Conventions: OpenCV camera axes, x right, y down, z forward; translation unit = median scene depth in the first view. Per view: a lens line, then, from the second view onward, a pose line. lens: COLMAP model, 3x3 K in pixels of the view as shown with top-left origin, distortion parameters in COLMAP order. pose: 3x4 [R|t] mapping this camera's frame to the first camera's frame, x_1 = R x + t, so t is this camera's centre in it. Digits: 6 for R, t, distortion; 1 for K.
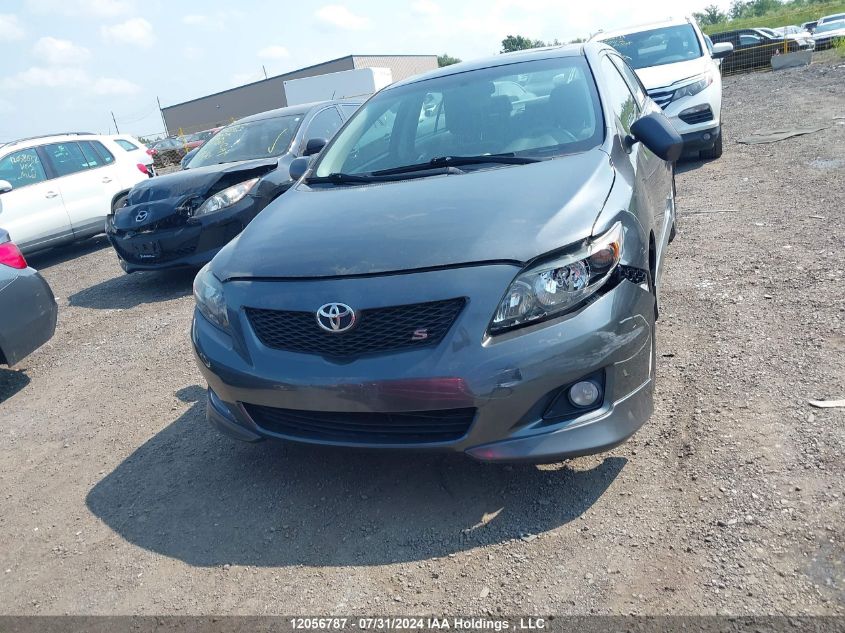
lens RADIAL K [[615.0, 0, 418.0], [0, 615.0, 317.4], [0, 0, 1]] dist [0.025682, -0.025674]
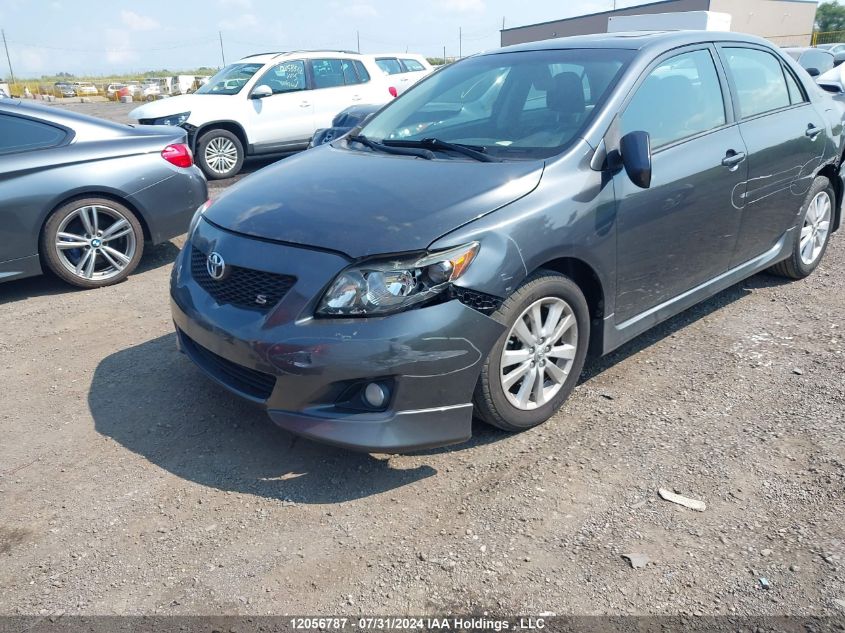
lens RADIAL K [[615.0, 0, 415.1], [0, 615.0, 319.4], [0, 0, 1]] dist [0.025682, -0.025674]
pose [[0.902554, 0.271346, -0.334315, 0.611085], [-0.241062, 0.961786, 0.129835, -0.142180], [0.356770, -0.036592, 0.933475, 0.061455]]
